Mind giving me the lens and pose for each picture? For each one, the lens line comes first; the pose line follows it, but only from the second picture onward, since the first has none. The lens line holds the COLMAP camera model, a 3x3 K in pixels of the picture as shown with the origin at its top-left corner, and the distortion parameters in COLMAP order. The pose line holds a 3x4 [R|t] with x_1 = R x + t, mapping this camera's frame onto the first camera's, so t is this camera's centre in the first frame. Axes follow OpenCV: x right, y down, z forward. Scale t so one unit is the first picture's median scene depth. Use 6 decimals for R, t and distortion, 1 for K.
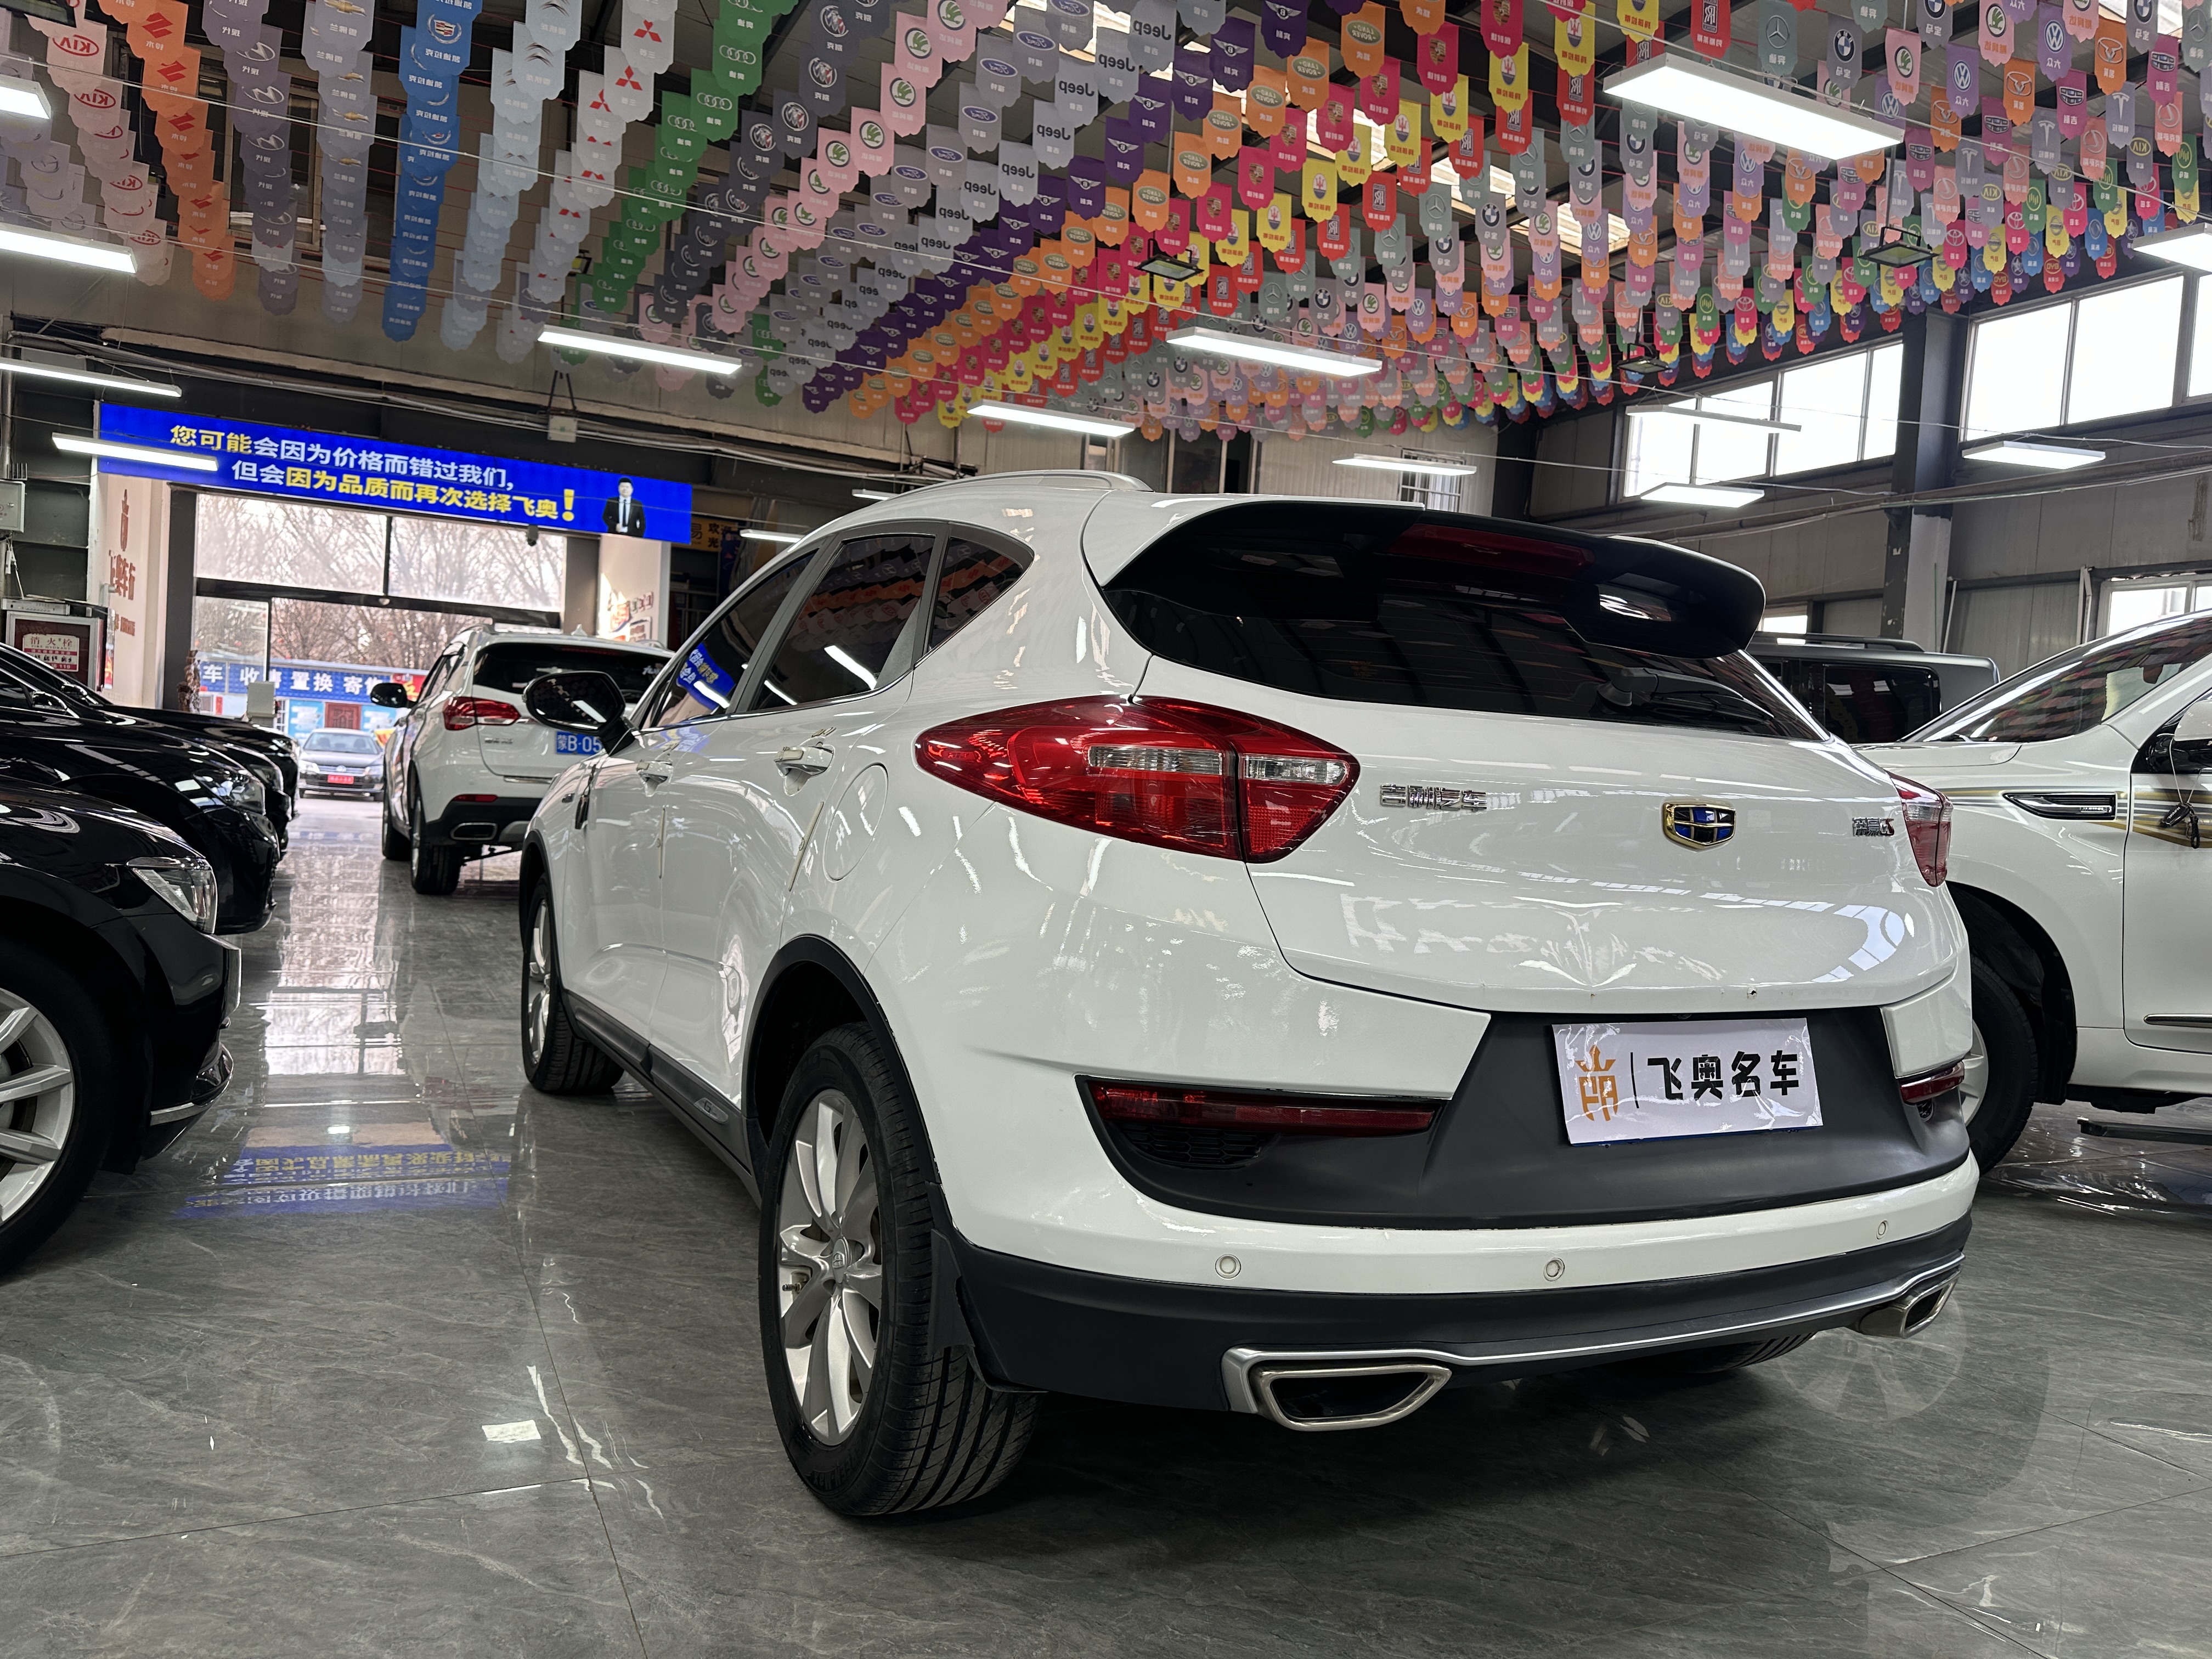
lens RADIAL K [[1594.3, 0, 1110.7], [0, 1594.3, 804.6], [0, 0, 1]] dist [0.060015, -0.068395]
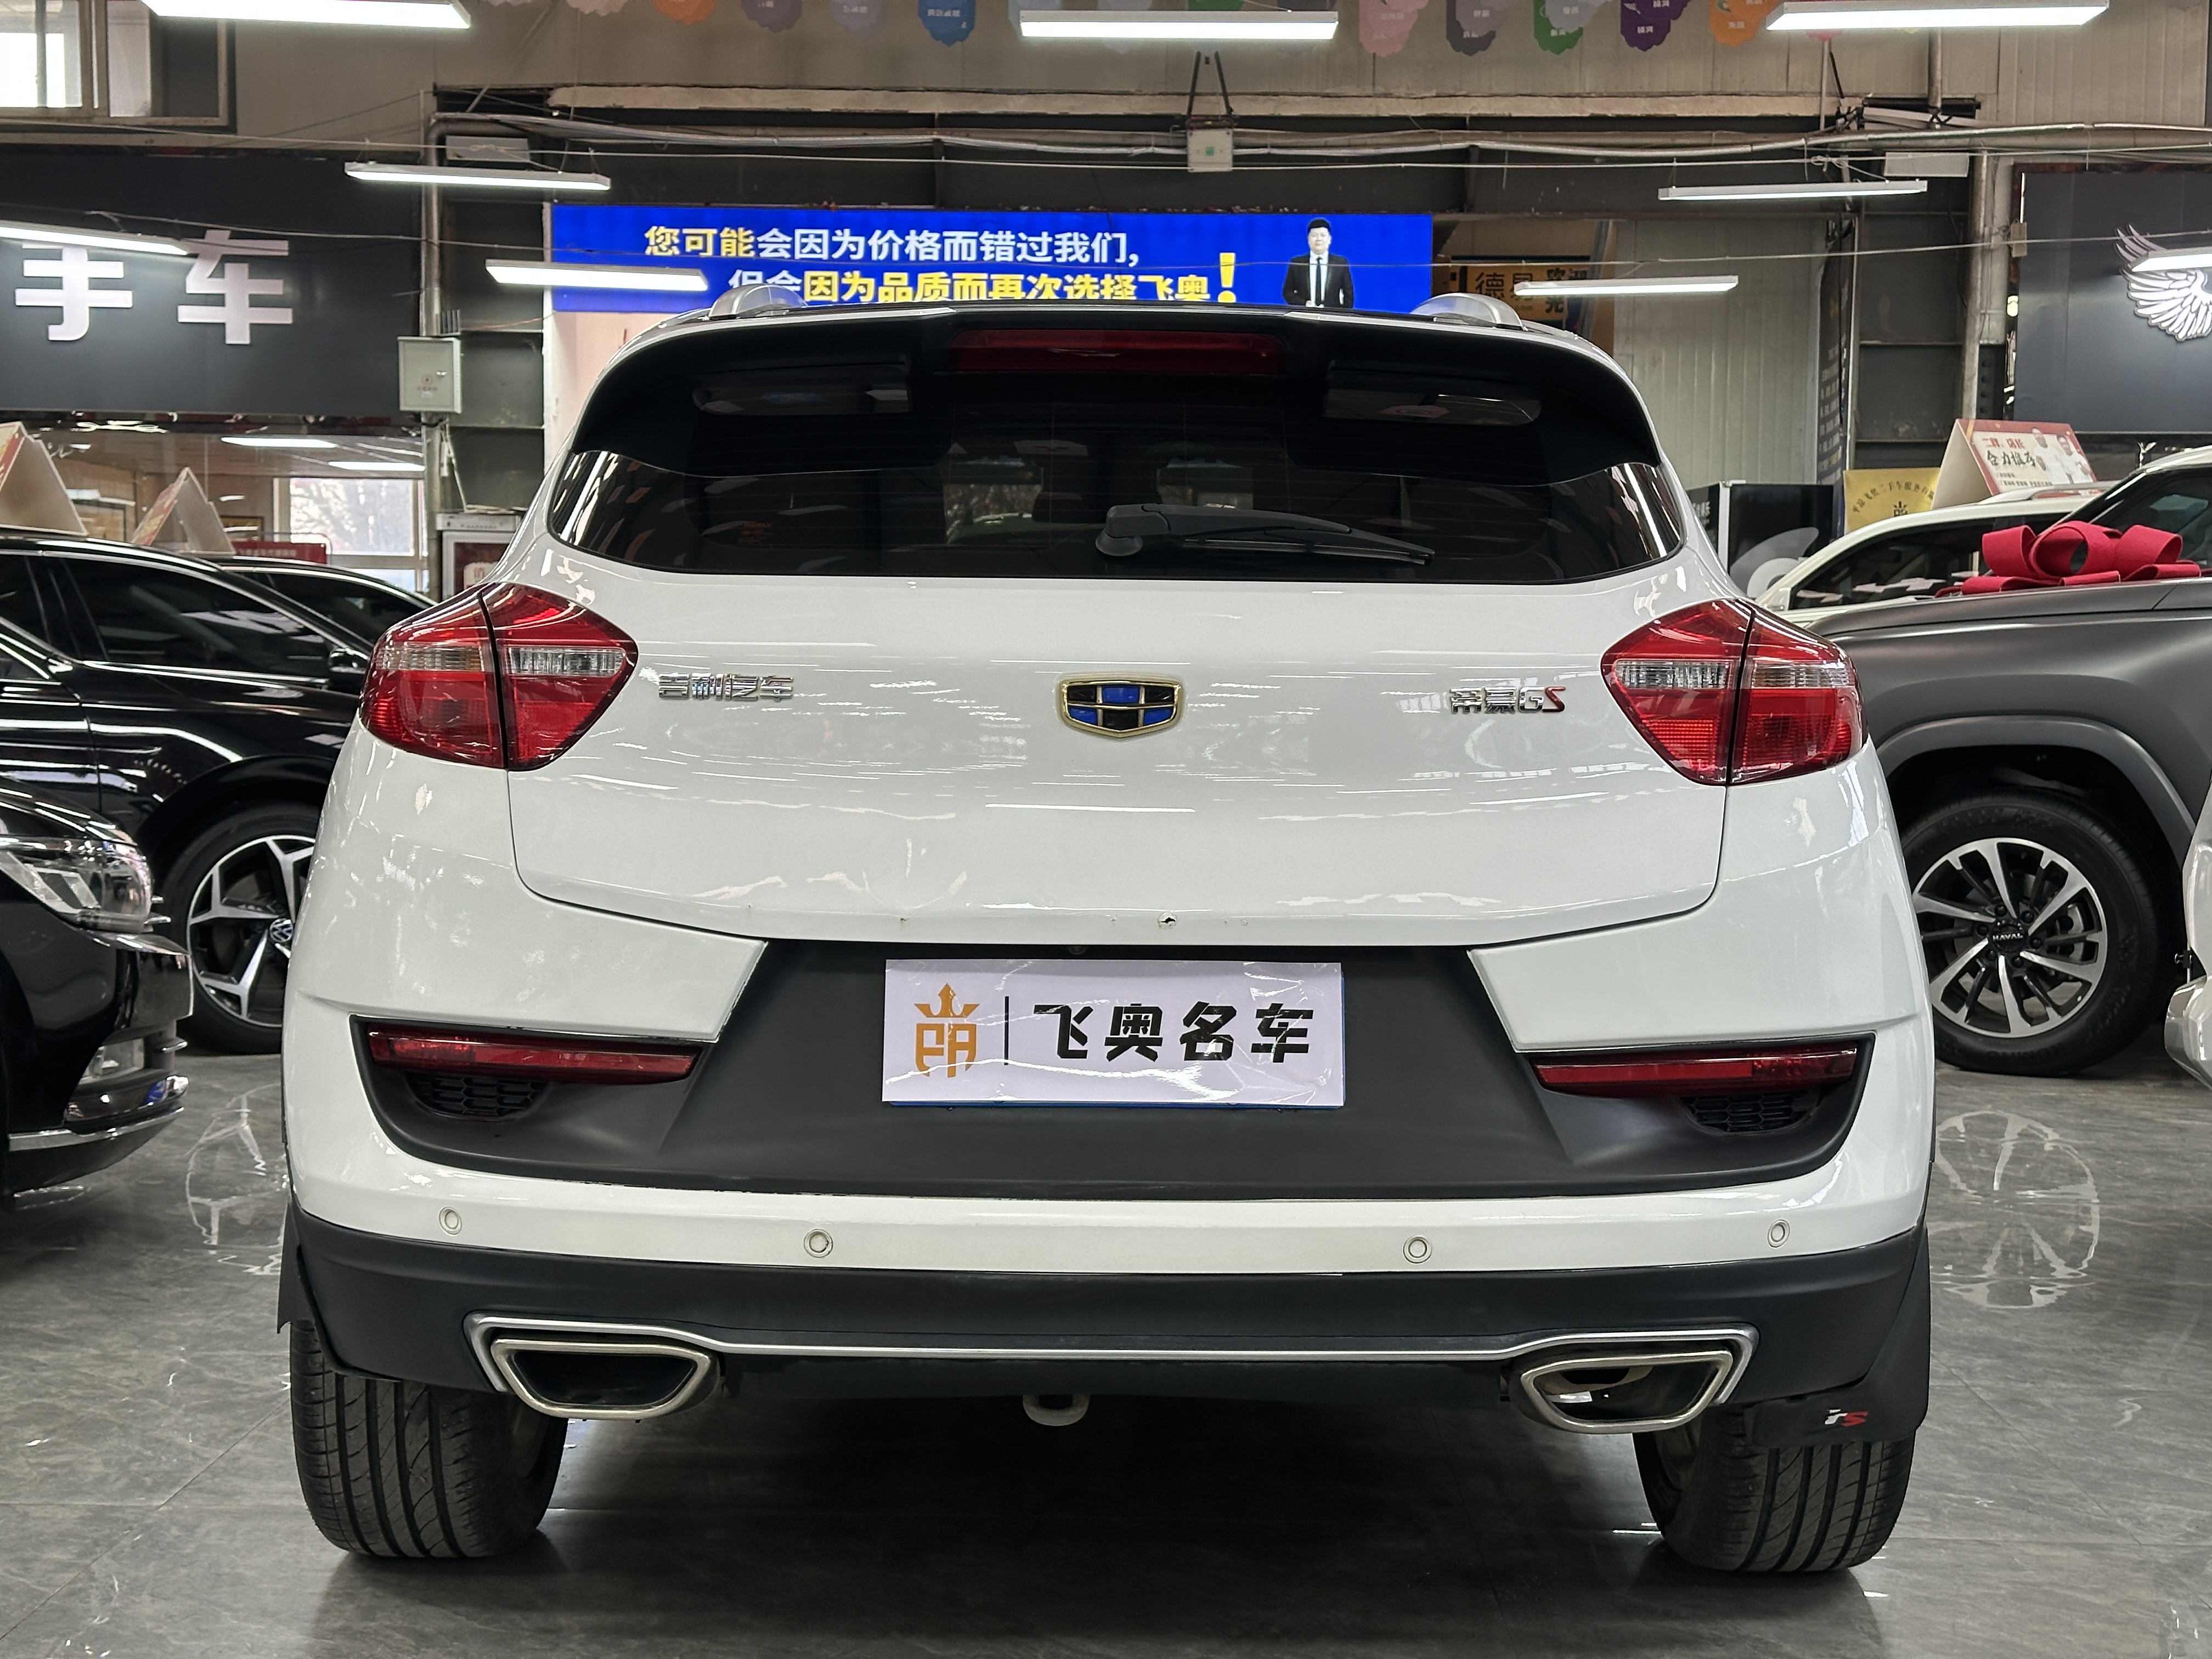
lens RADIAL K [[3146.5, 0, 1106.0], [0, 3146.5, 829.5], [0, 0, 1]] dist [0.149575, -0.010918]
pose [[0.887597, -0.029258, -0.459691, 0.679106], [0.034359, 0.999406, 0.002733, 0.043264], [0.459338, -0.018221, 0.888075, -0.224607]]
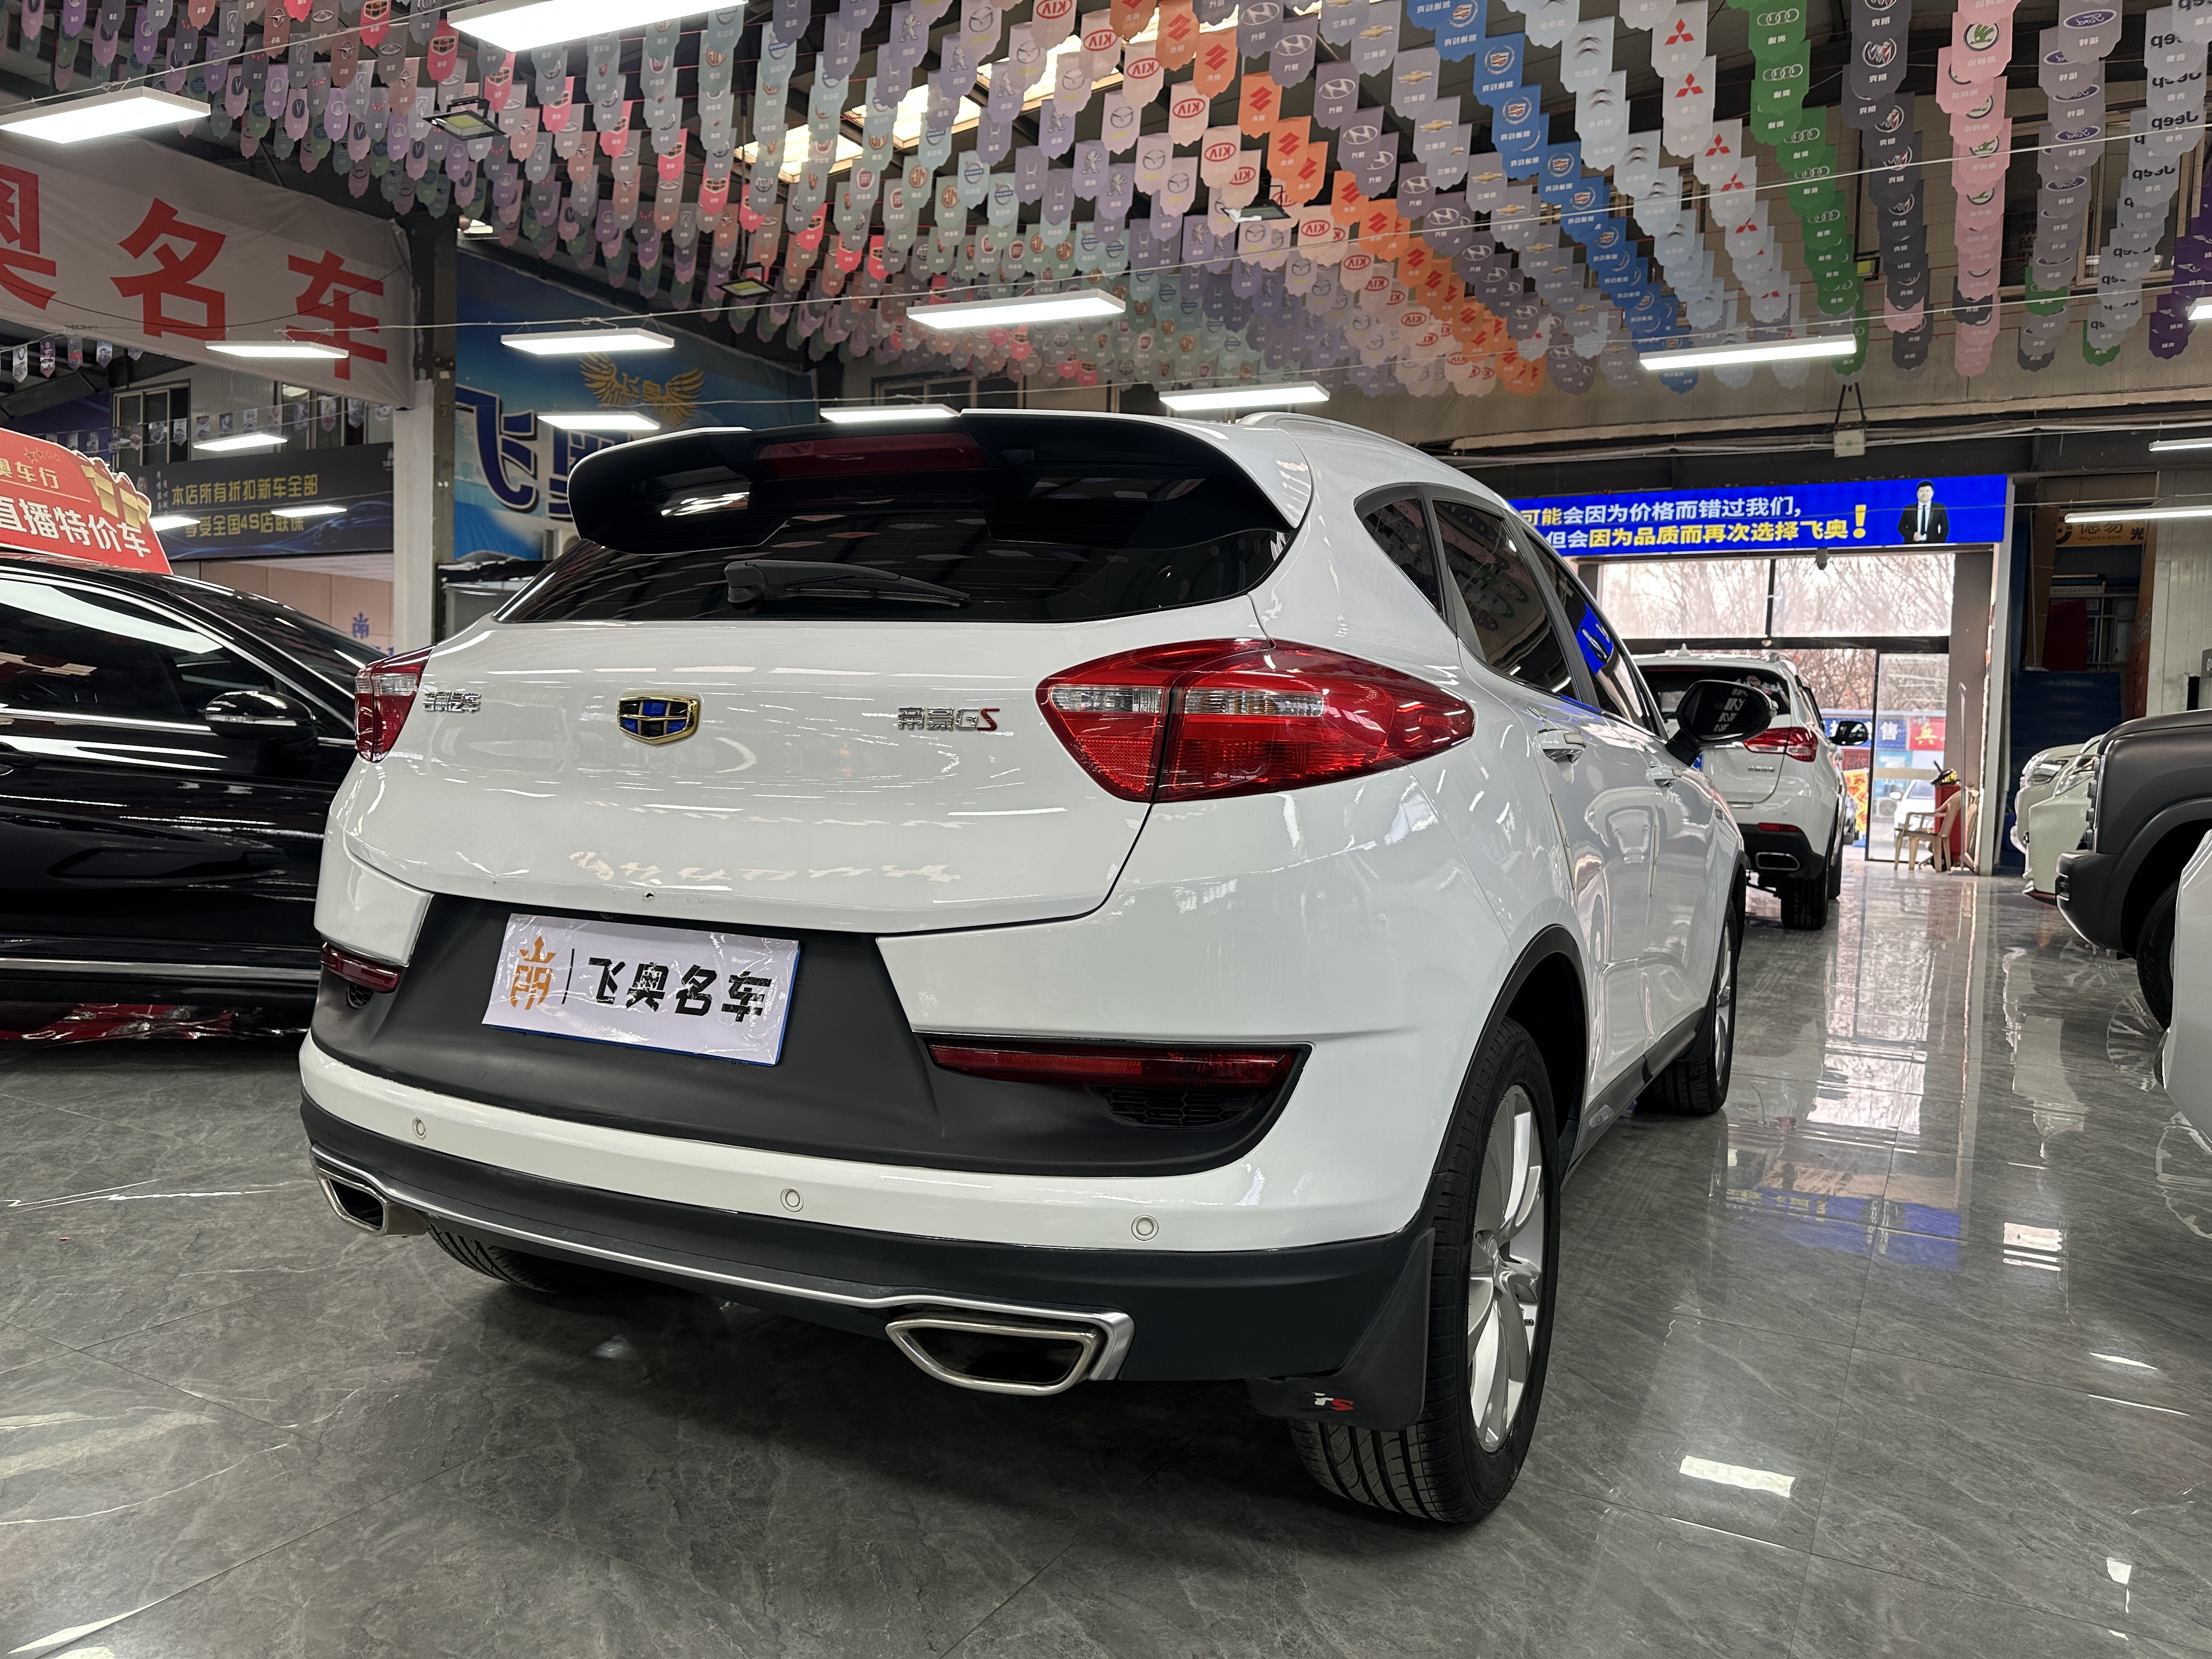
lens RADIAL K [[1594.3, 0, 1110.7], [0, 1594.3, 804.6], [0, 0, 1]] dist [0.060015, -0.068395]
pose [[0.577432, -0.014538, -0.816309, 0.830892], [-0.012906, 0.999554, -0.026931, 0.054727], [0.816337, 0.026086, 0.576987, 0.434683]]
